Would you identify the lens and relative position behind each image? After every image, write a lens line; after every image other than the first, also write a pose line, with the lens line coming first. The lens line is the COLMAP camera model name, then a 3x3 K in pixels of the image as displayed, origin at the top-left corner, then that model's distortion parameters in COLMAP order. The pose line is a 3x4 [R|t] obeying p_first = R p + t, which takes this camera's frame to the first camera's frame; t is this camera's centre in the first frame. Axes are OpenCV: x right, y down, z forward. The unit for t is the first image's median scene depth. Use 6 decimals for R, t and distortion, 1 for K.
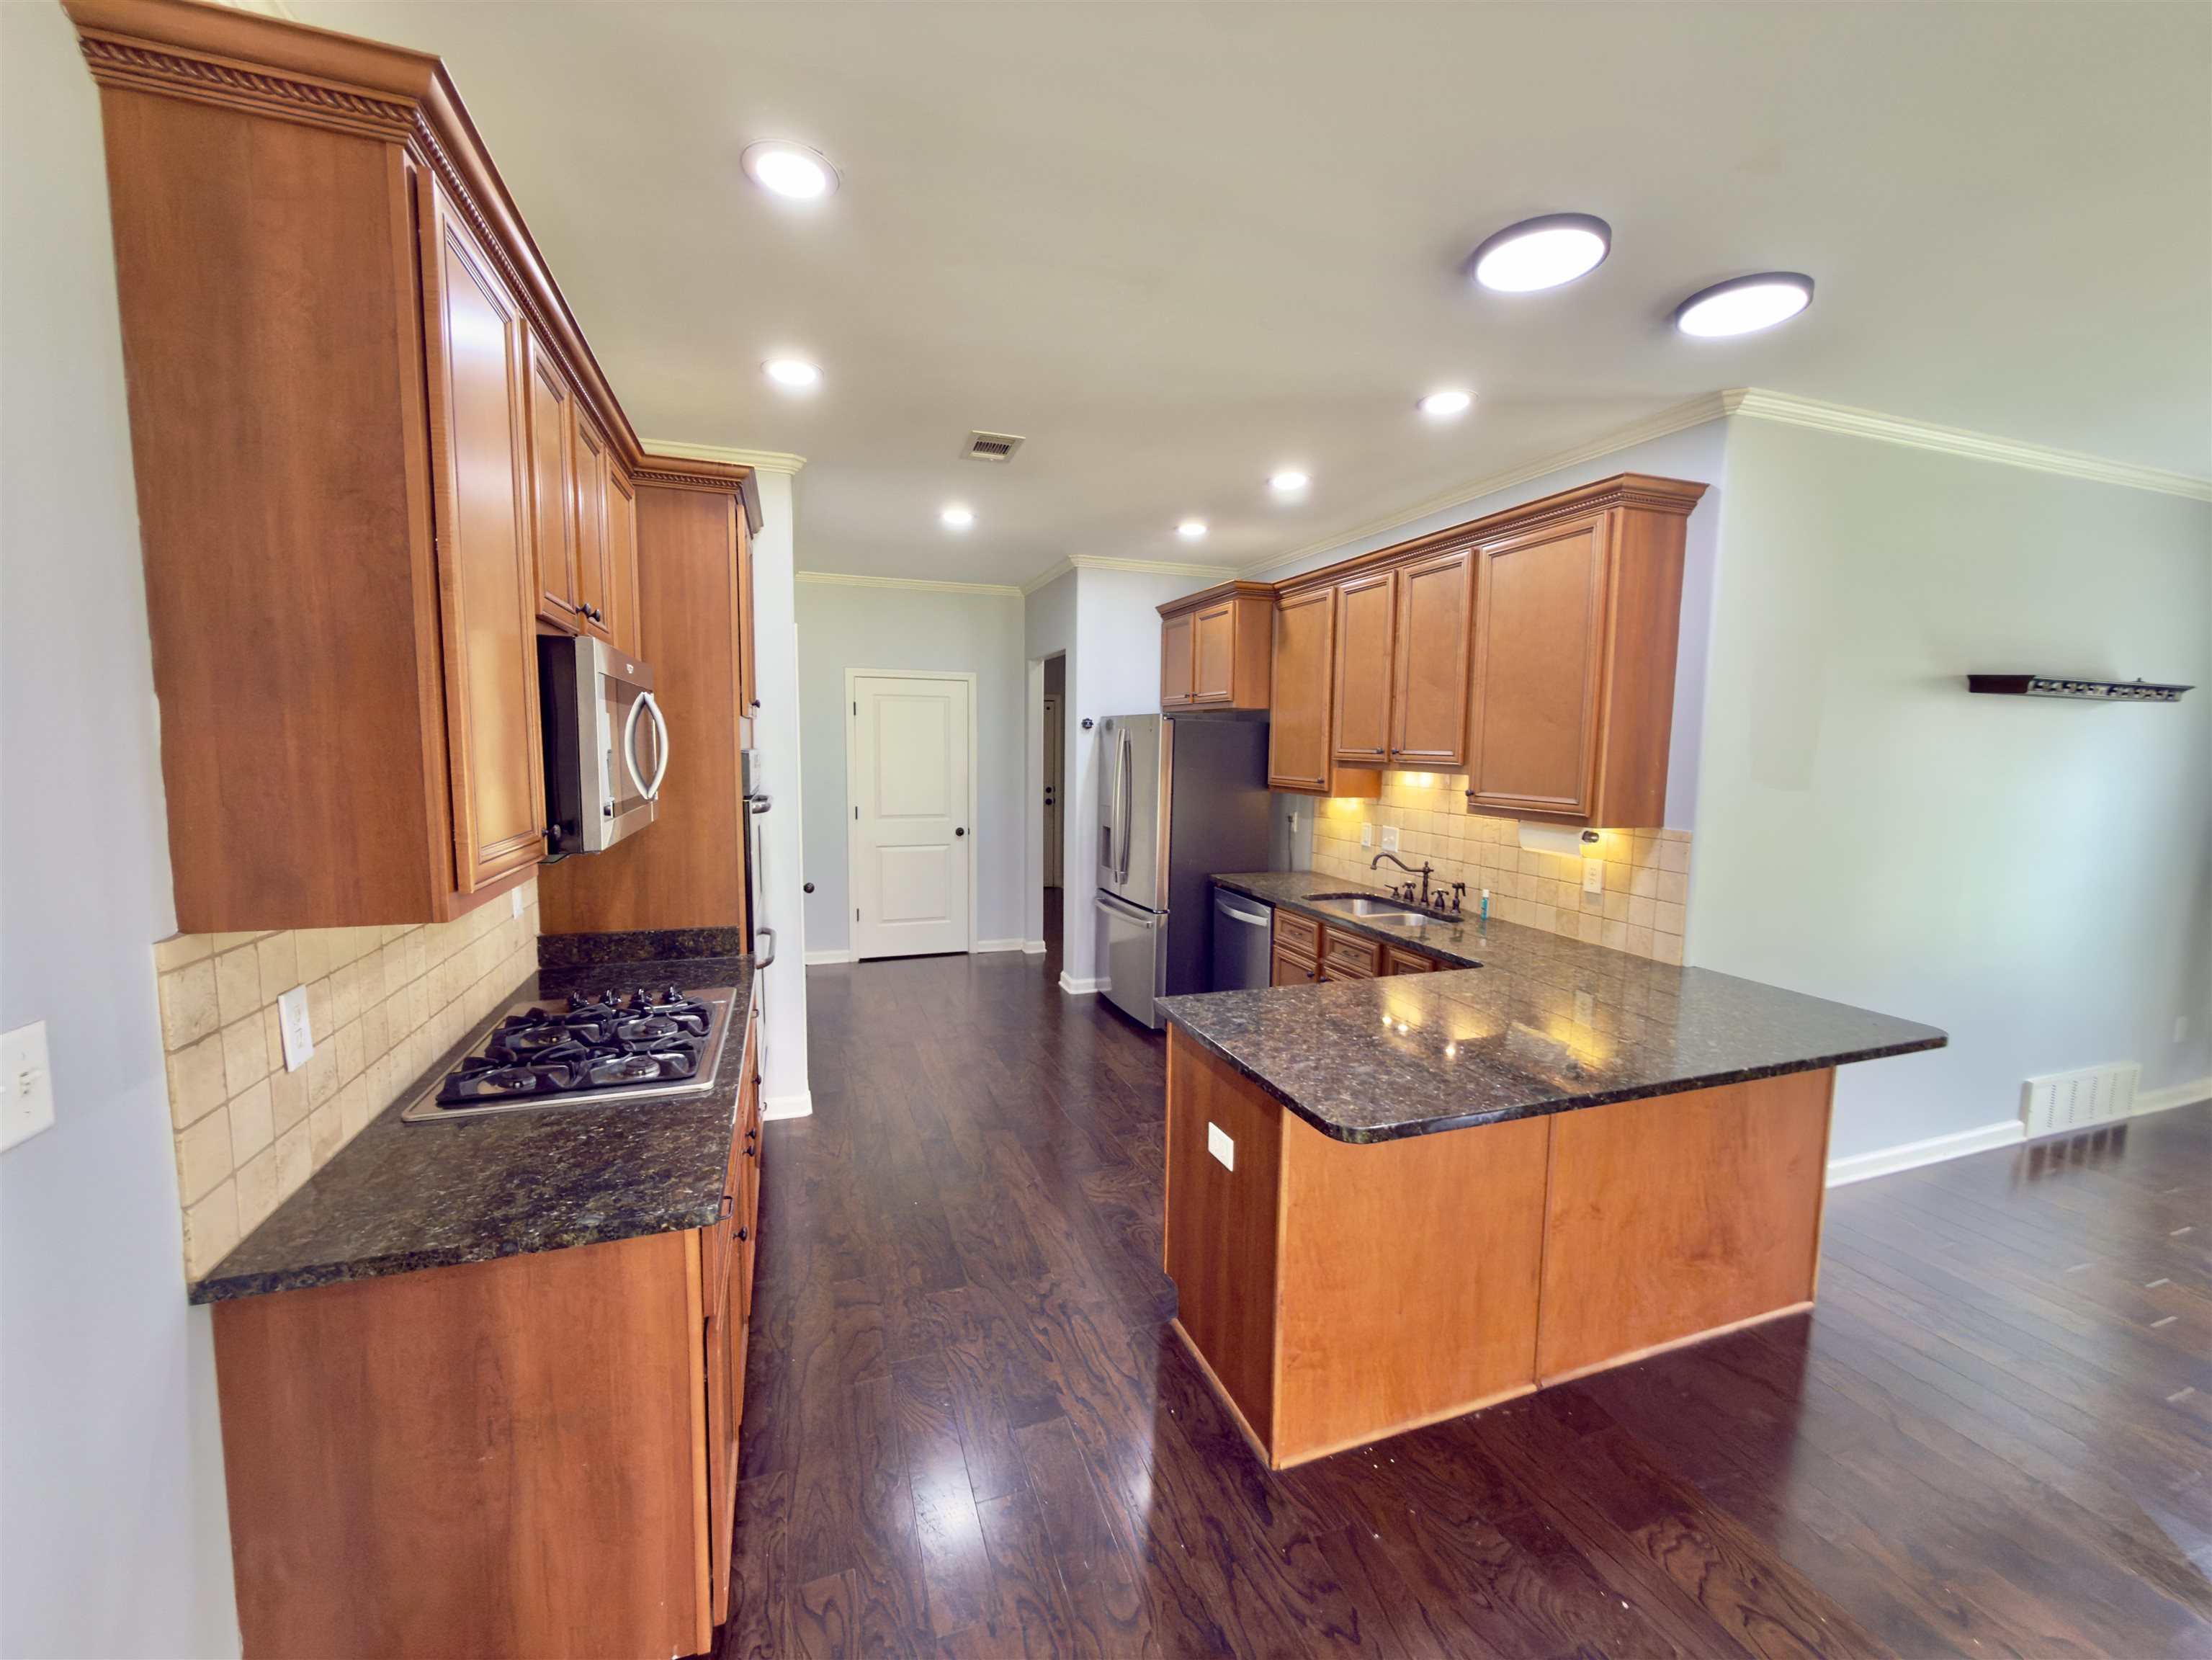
lens RADIAL K [[885.2, 0, 1111.2], [0, 885.2, 826.2], [0, 0, 1]] dist [0.003941, -0.000783]
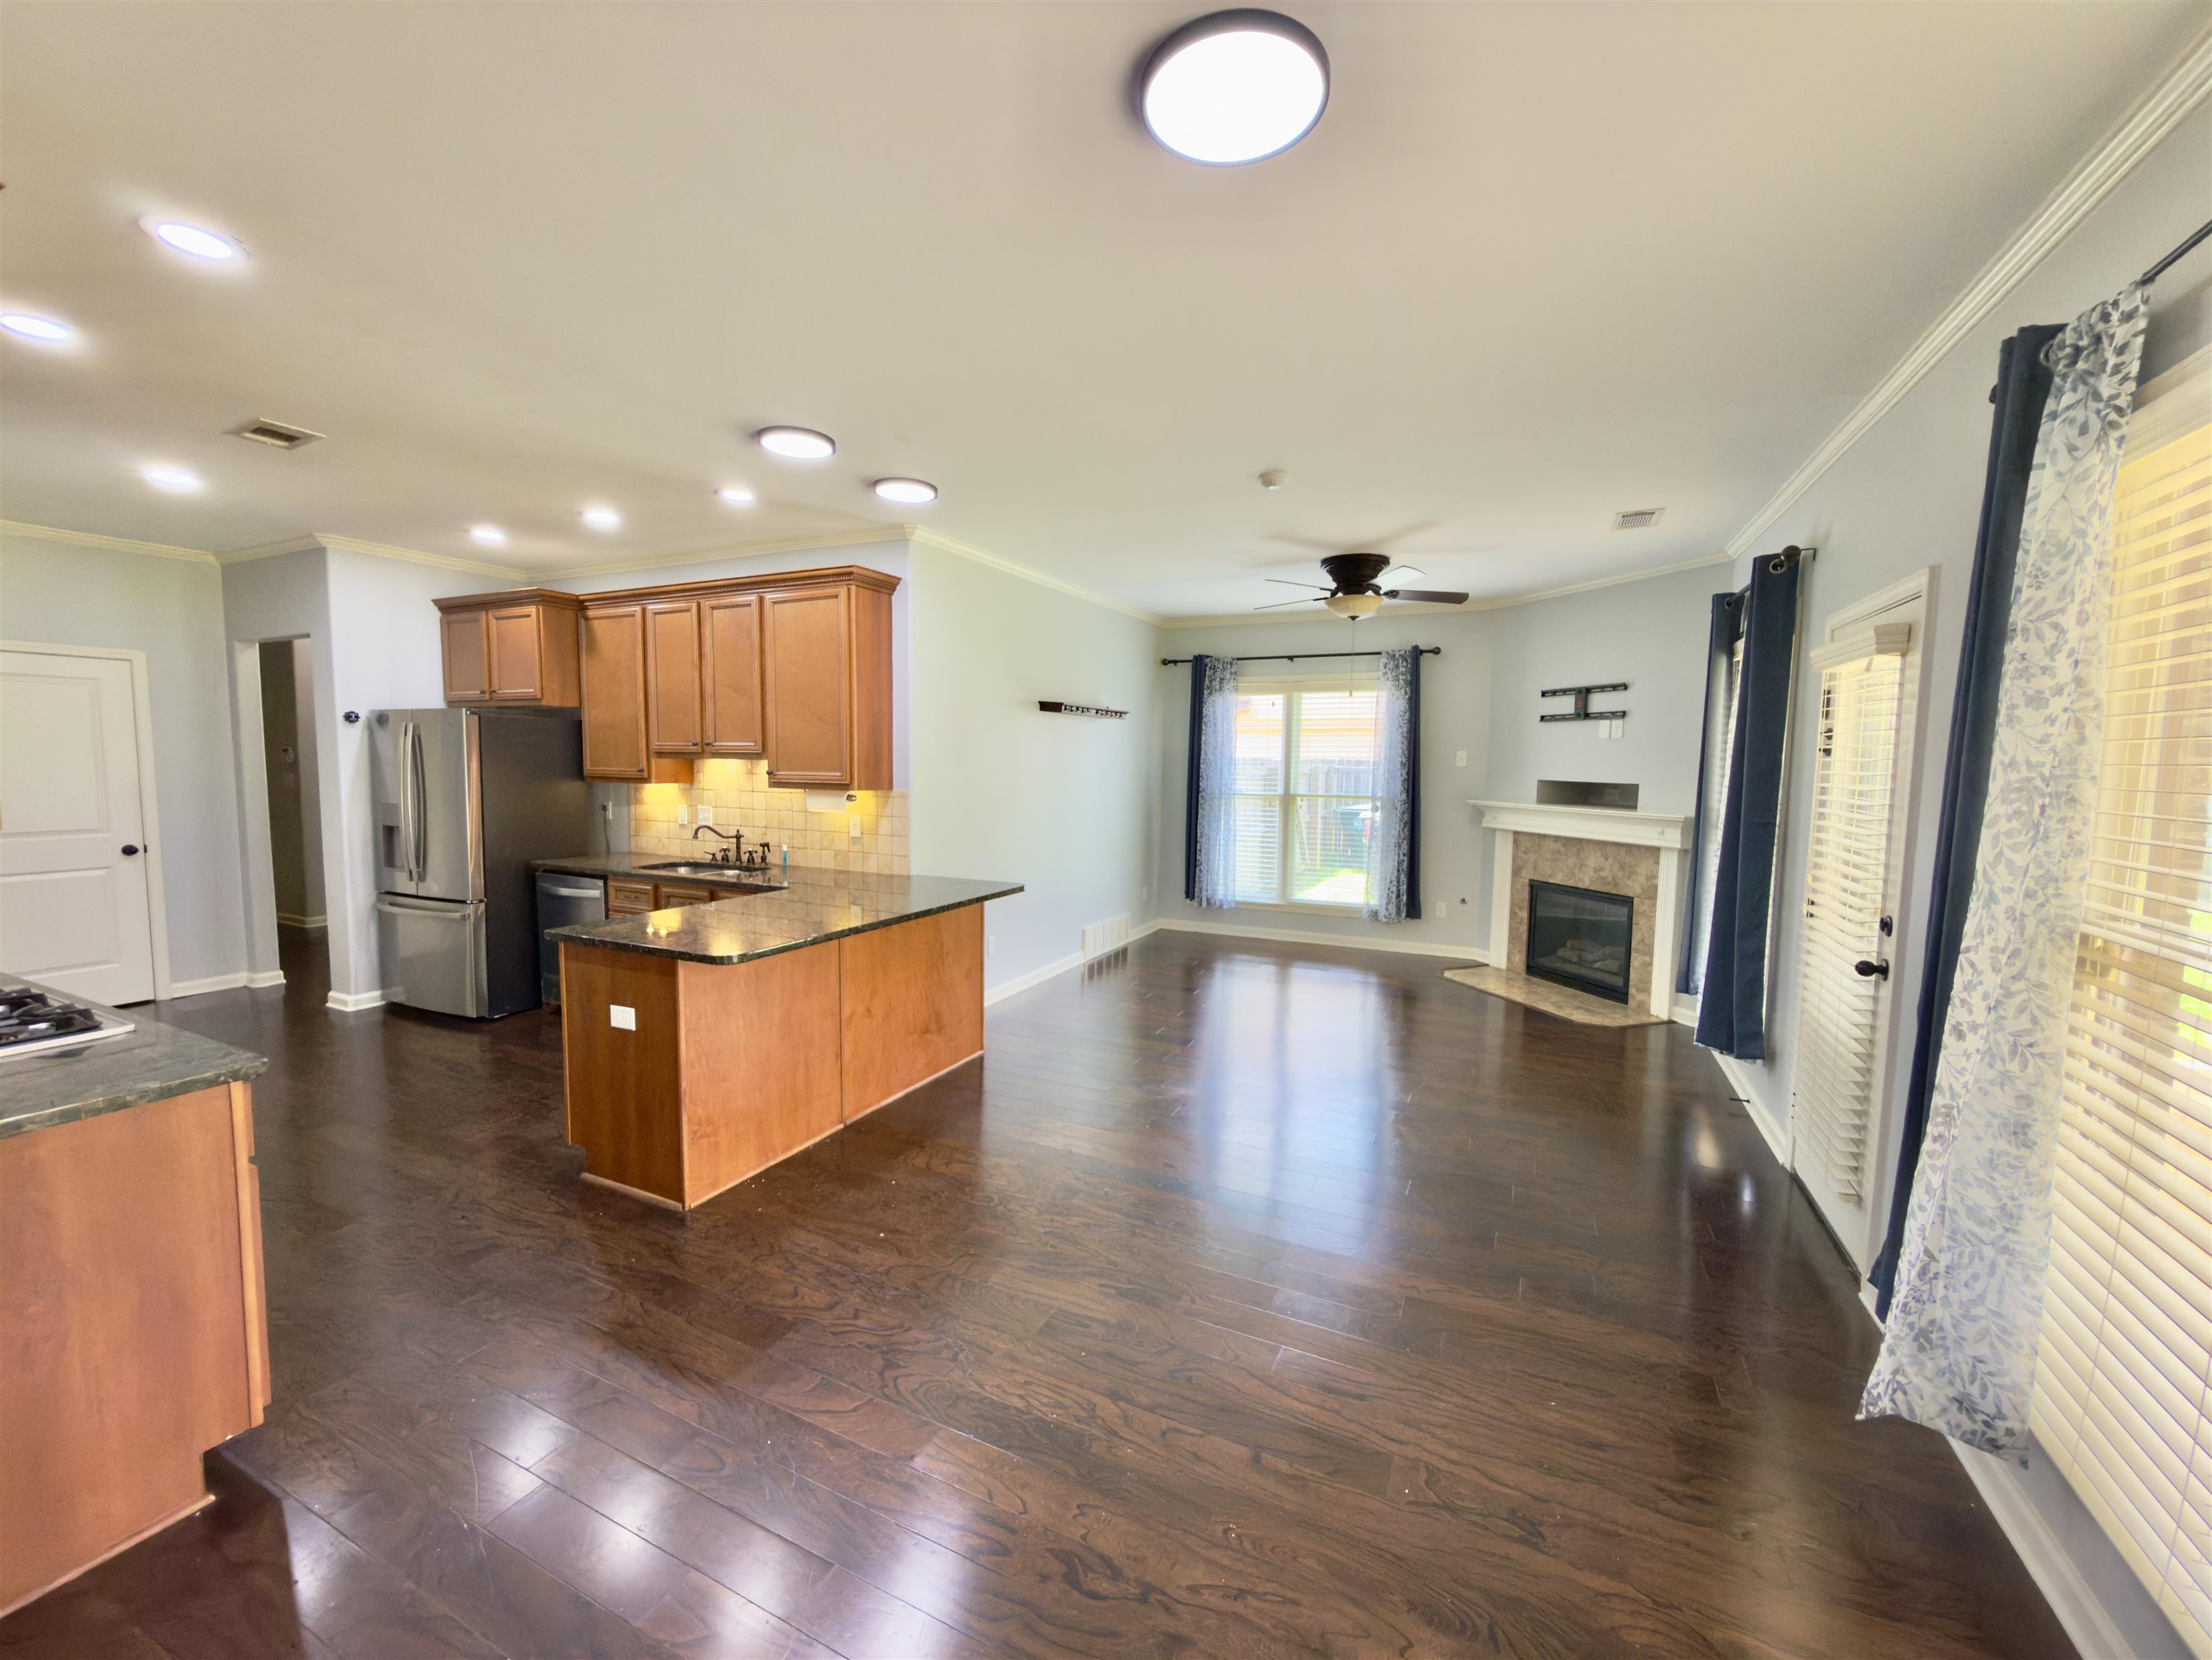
lens RADIAL K [[885.2, 0, 1100.9], [0, 885.2, 826.9], [0, 0, 1]] dist [0.003941, -0.000783]
pose [[0.719079, -0.060595, 0.692281, -0.177525], [0.066007, 0.997643, 0.018761, 0.053282], [-0.691786, 0.032205, 0.721384, -0.336530]]
